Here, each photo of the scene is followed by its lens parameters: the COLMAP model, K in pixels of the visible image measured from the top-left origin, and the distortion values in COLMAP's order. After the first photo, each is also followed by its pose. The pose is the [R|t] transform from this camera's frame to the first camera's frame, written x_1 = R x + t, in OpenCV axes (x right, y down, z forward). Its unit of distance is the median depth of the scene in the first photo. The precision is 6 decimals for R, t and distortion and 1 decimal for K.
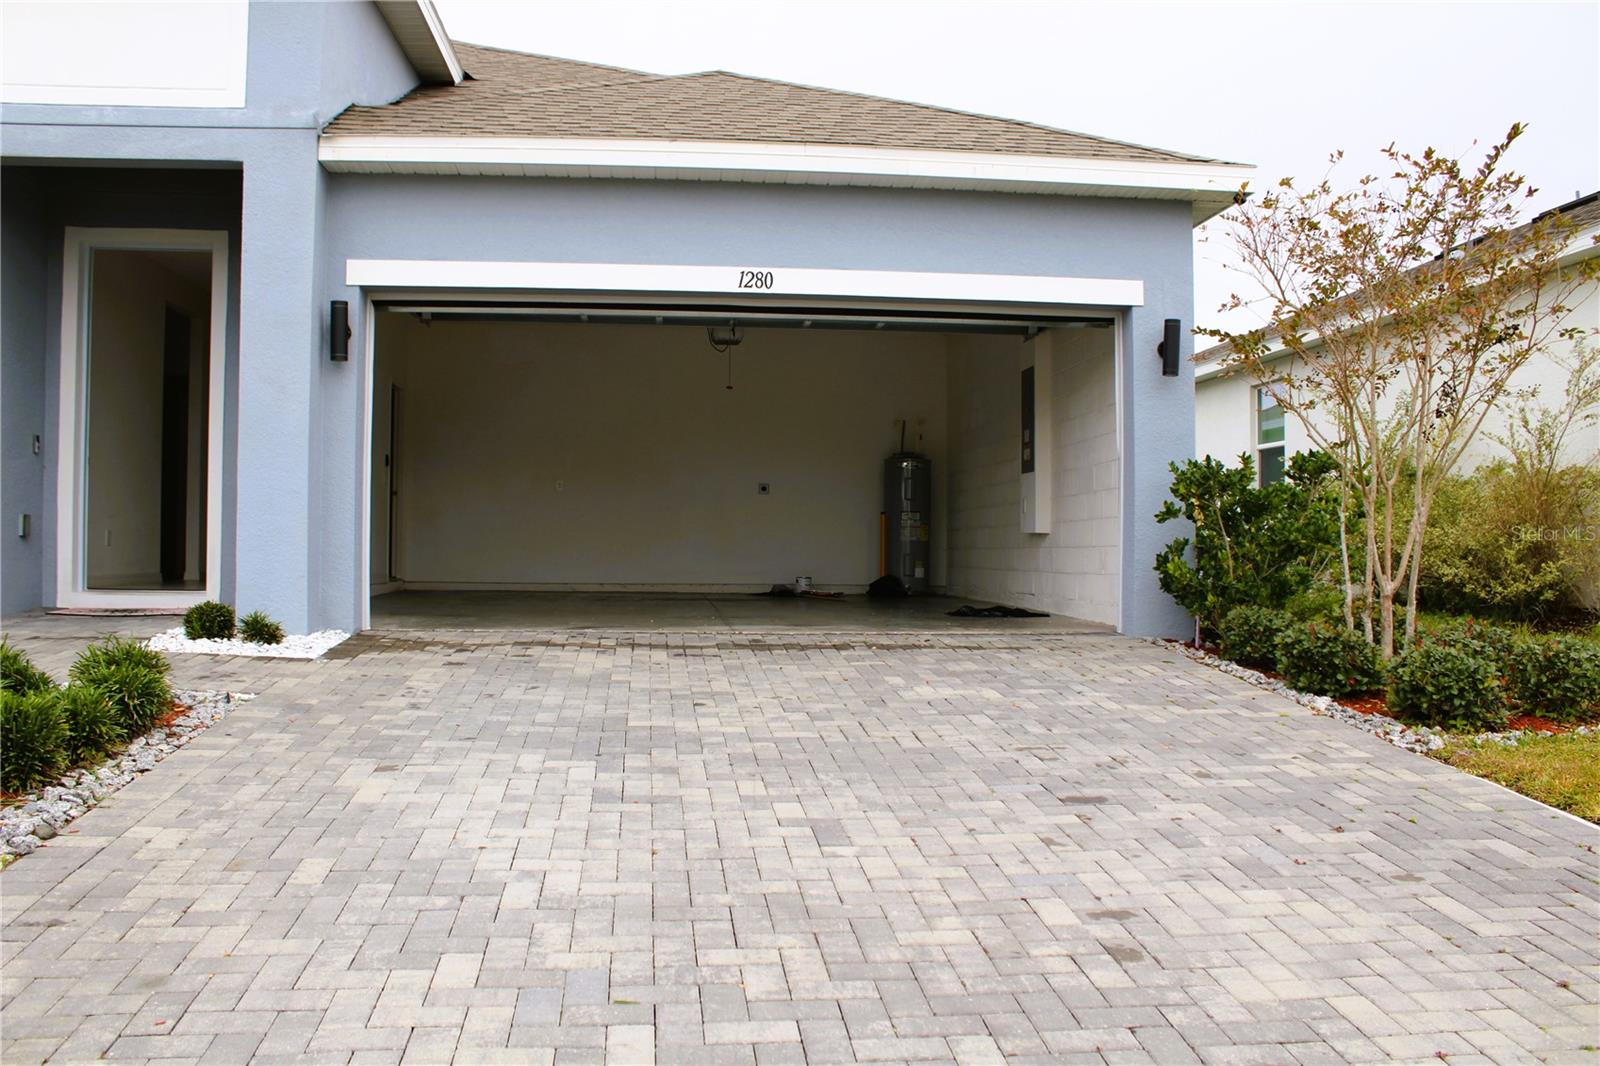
lens RADIAL K [[1349.8, 0, 796.9], [0, 1349.8, 538.6], [0, 0, 1]] dist [-0.168997, 0.162307]
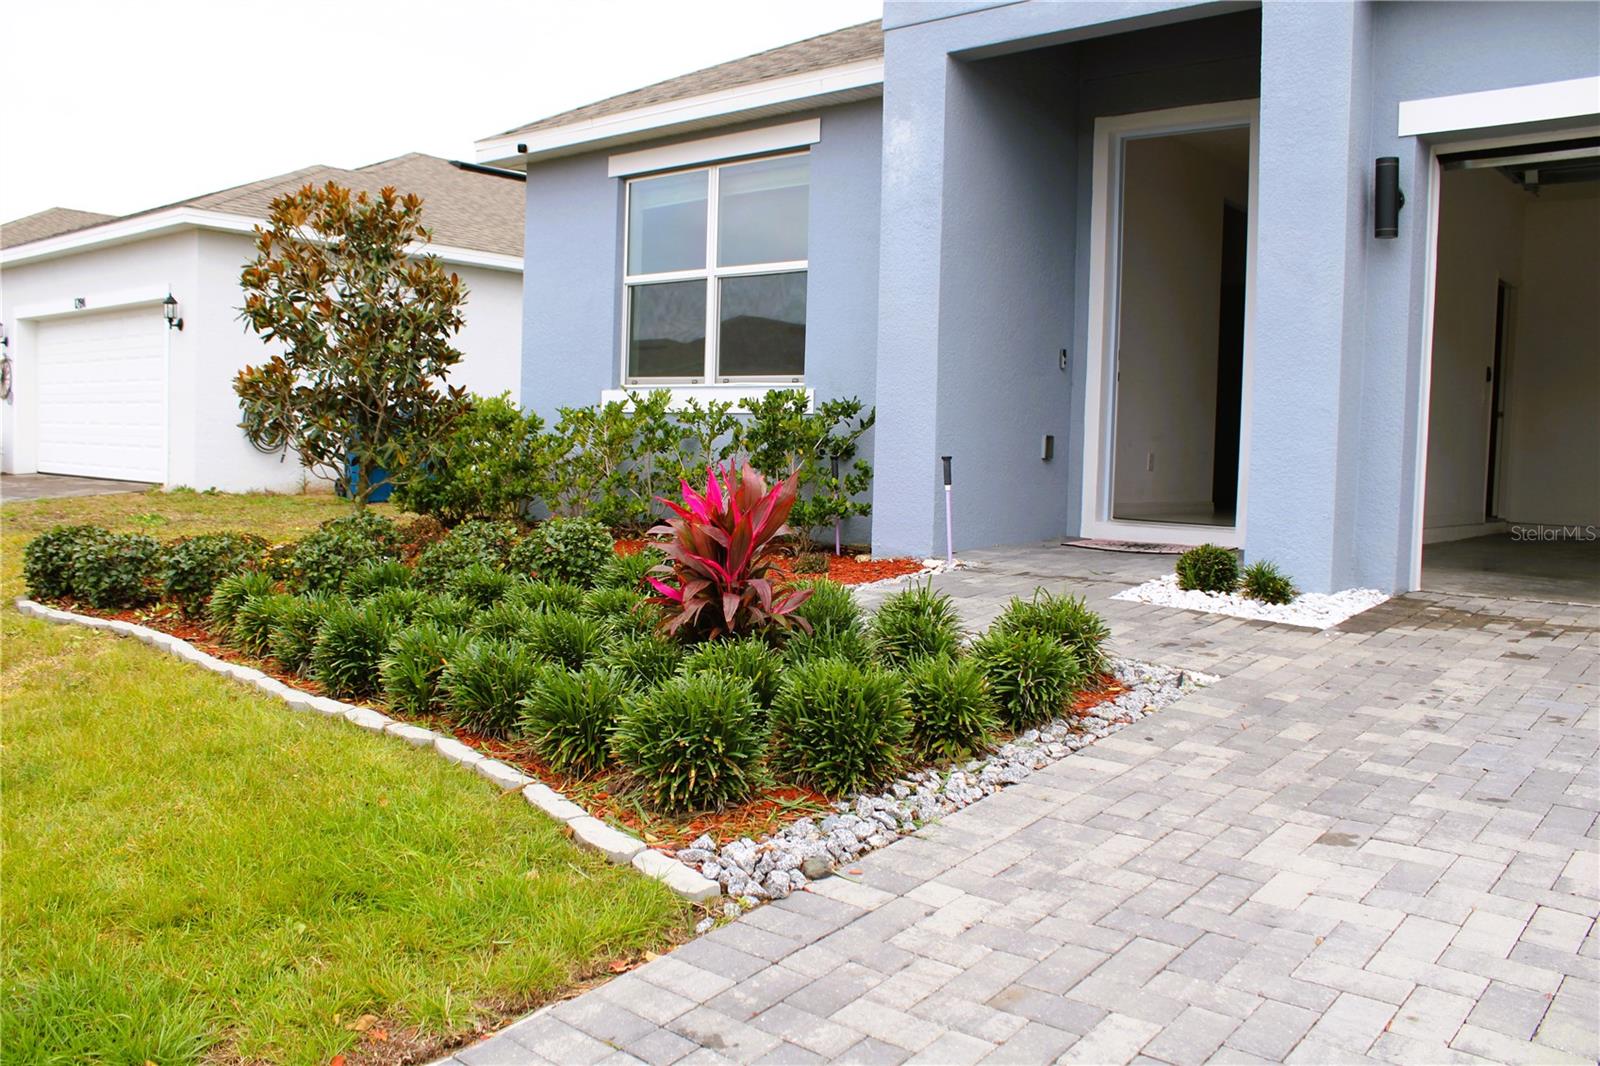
lens RADIAL K [[1349.8, 0, 796.9], [0, 1349.8, 538.6], [0, 0, 1]] dist [-0.168997, 0.162307]
pose [[0.686422, 0.058469, -0.724849, -0.028551], [-0.016874, 0.997775, 0.064504, -0.005002], [0.727008, -0.032046, 0.685881, 0.272672]]
